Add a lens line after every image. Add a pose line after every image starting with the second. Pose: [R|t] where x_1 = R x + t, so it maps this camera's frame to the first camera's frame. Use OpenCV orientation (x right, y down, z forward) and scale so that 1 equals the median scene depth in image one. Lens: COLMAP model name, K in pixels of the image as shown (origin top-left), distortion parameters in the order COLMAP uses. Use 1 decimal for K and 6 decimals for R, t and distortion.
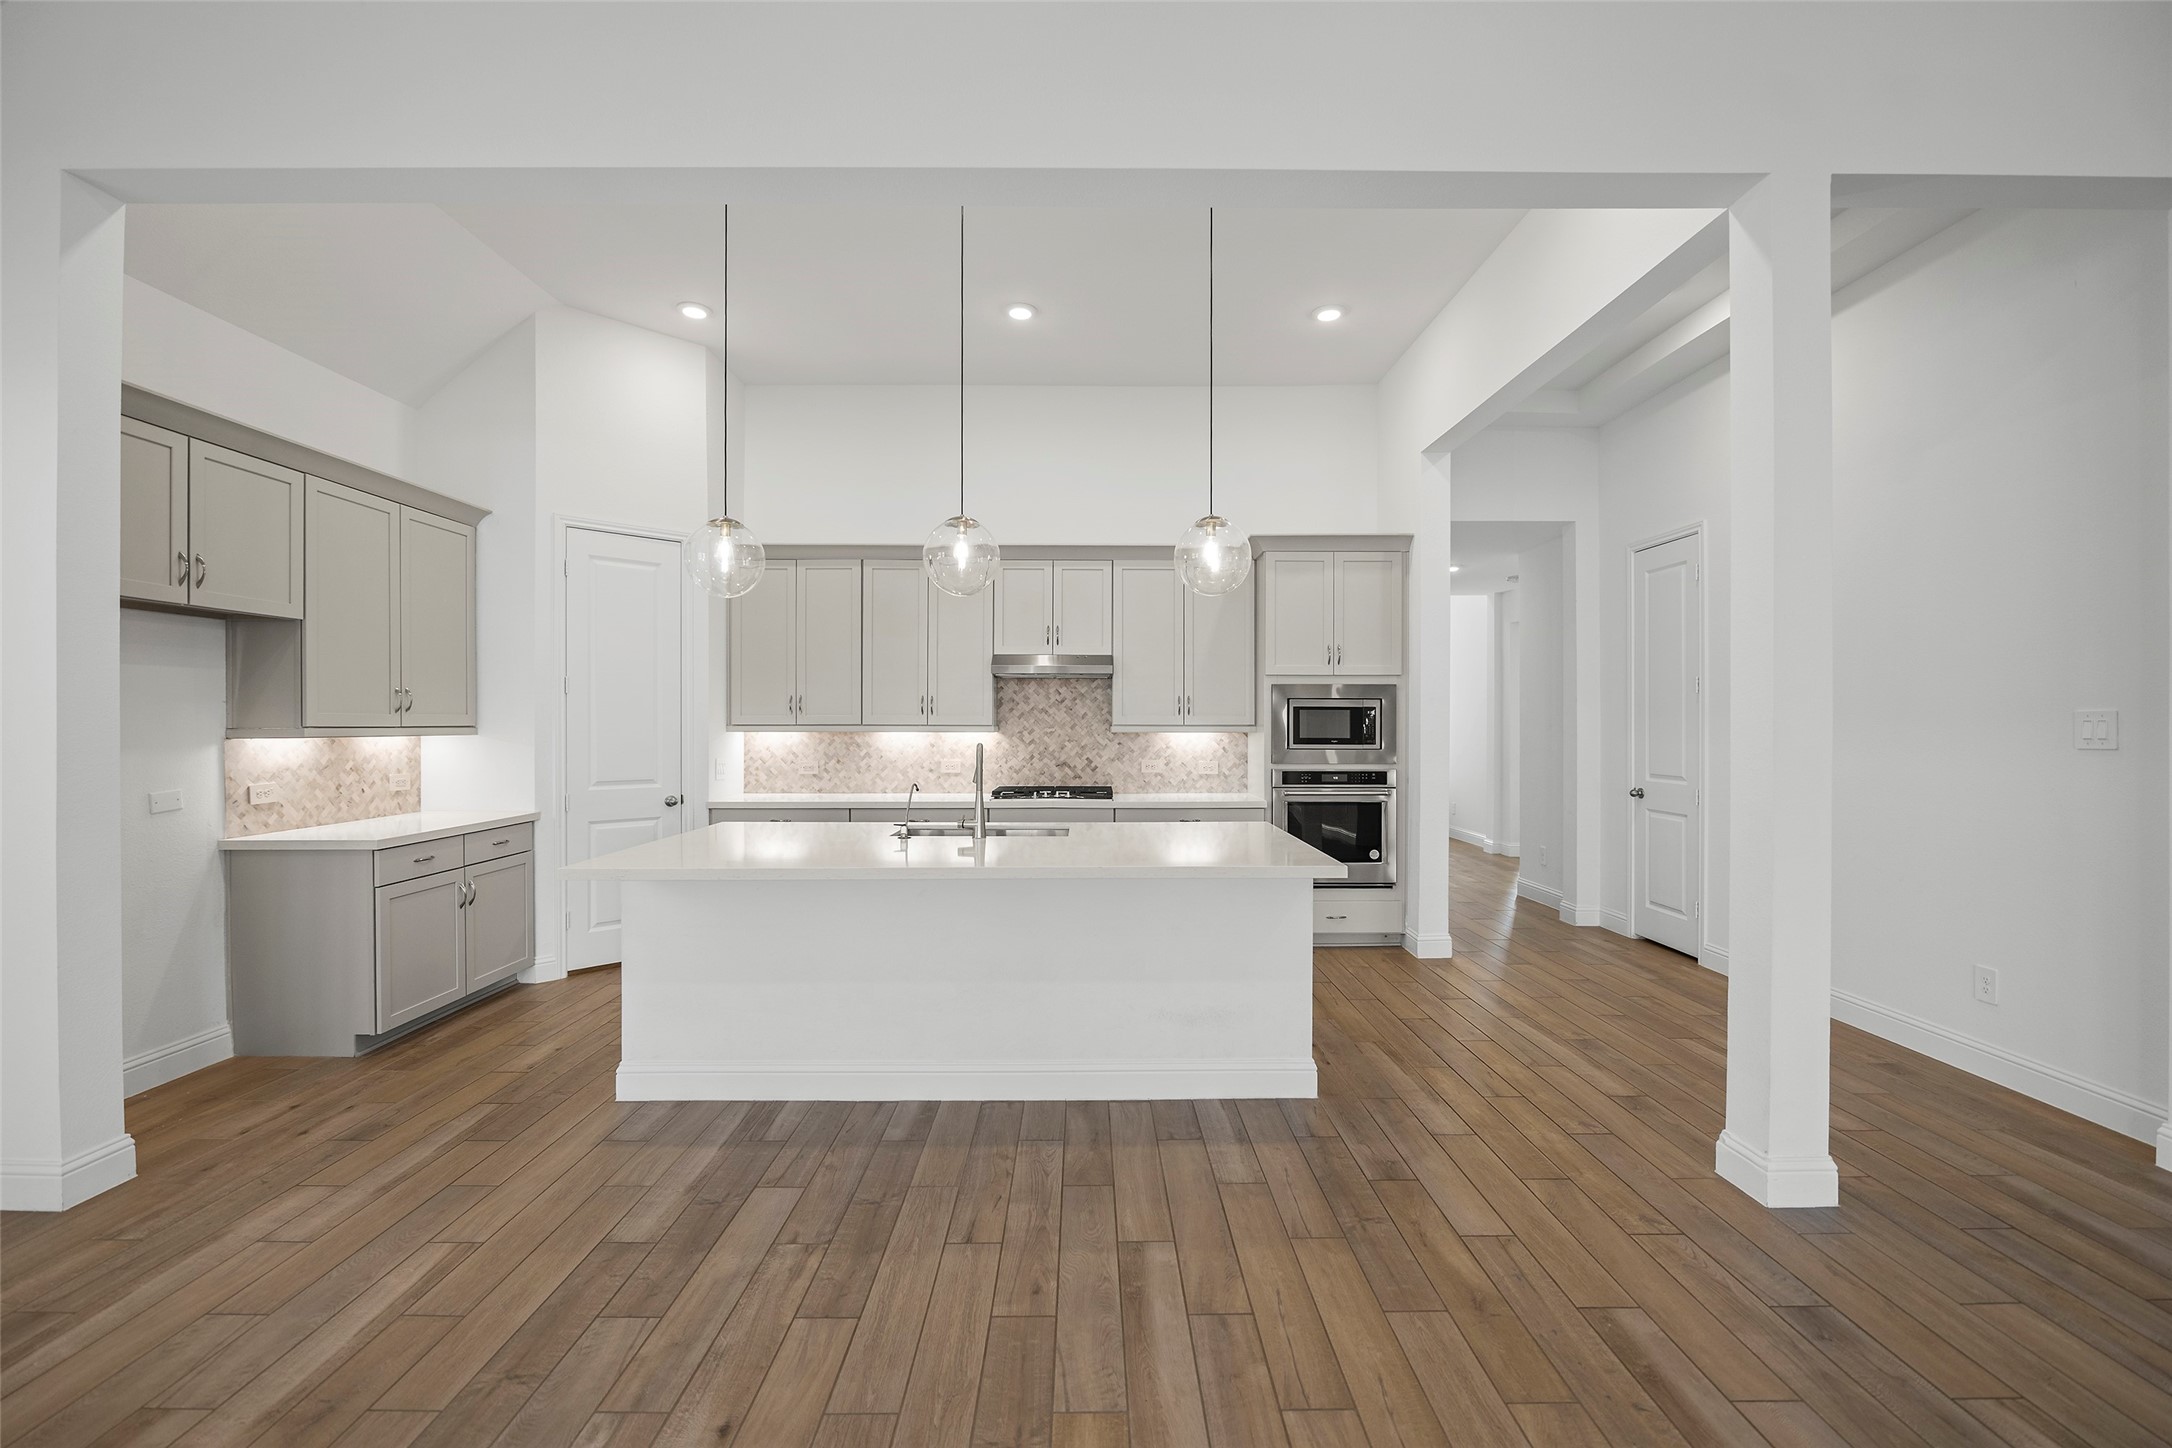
lens RADIAL K [[914.4, 0, 1094.0], [0, 914.4, 725.3], [0, 0, 1]] dist [-0.006843, -0.000828]
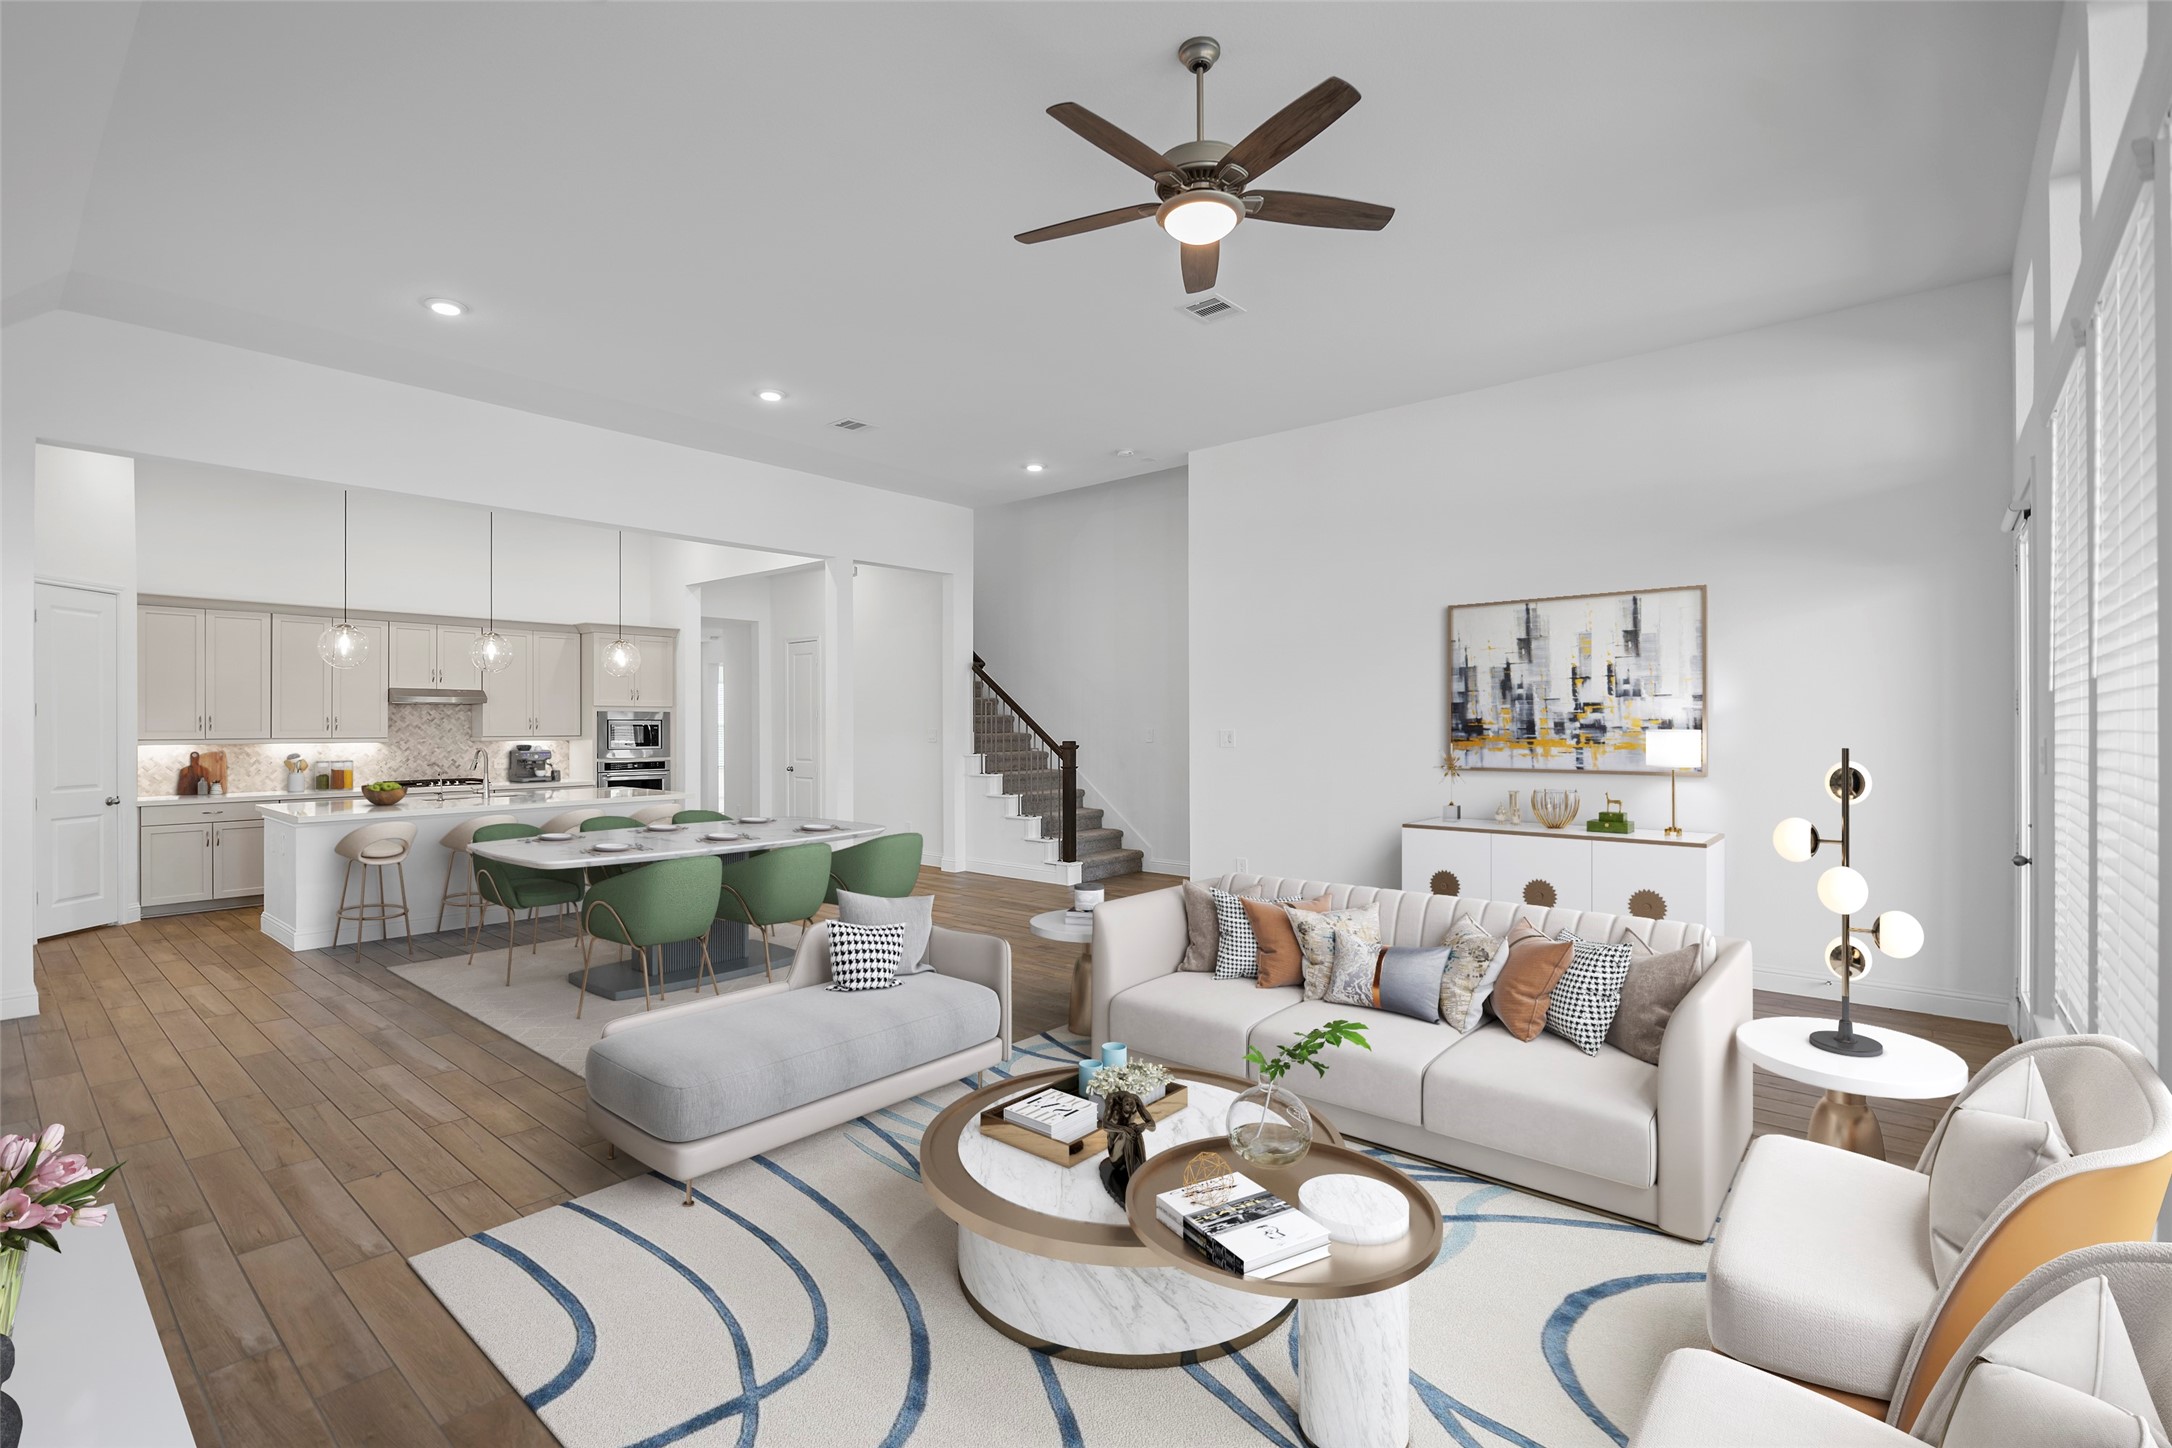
lens RADIAL K [[977.5, 0, 1088.3], [0, 977.5, 724.5], [0, 0, 1]] dist [-0.003273, -0.000029]
pose [[0.652893, -0.001270, 0.757449, -0.606157], [0.004918, 0.999985, -0.002562, -0.012245], [-0.757434, 0.005398, 0.652890, -0.902787]]
